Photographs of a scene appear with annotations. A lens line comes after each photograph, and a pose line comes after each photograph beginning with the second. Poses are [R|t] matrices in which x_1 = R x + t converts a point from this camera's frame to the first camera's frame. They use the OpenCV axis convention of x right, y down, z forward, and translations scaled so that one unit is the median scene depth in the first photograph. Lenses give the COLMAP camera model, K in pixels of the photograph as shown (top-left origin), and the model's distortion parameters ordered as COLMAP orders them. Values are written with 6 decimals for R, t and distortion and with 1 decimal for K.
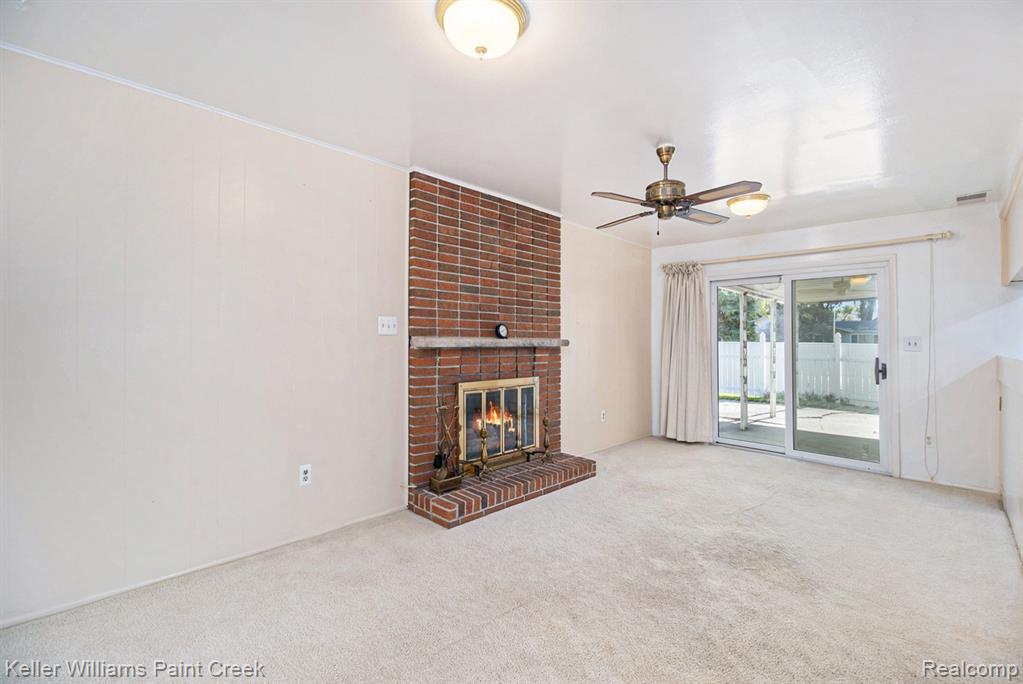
lens RADIAL K [[465.7, 0, 510.1], [0, 465.7, 341.7], [0, 0, 1]] dist [0.012133, -0.000246]
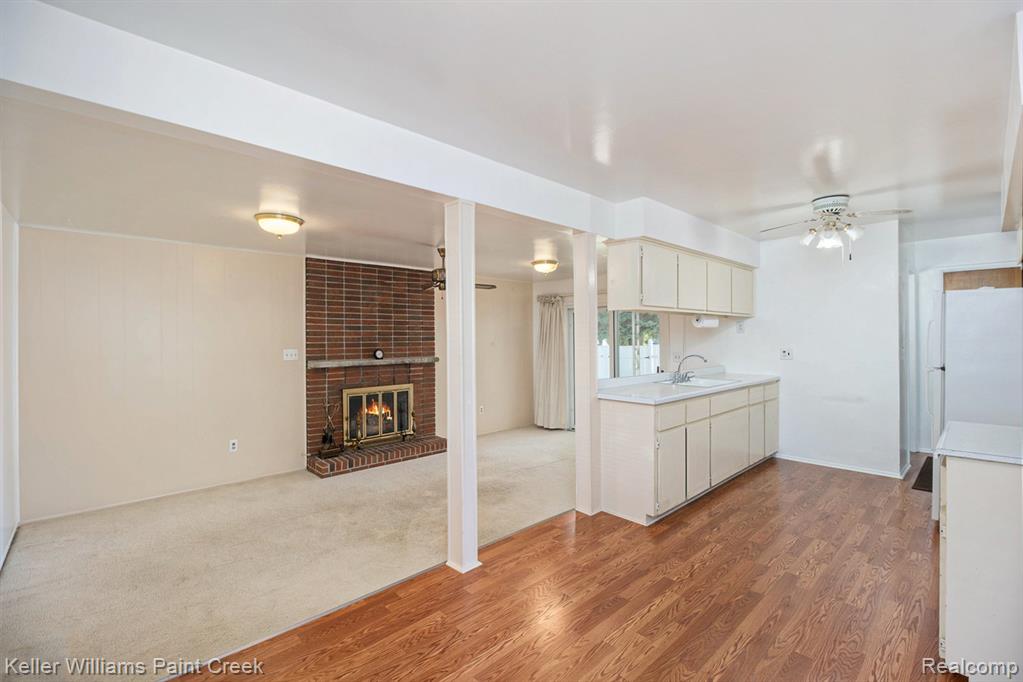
lens RADIAL K [[449.7, 0, 513.1], [0, 449.7, 341.1], [0, 0, 1]] dist [0.004247, 0.000524]
pose [[0.999288, -0.017513, -0.033406, 0.494370], [0.017490, 0.999847, -0.000999, -0.059624], [0.033419, 0.000414, 0.999441, -0.466662]]
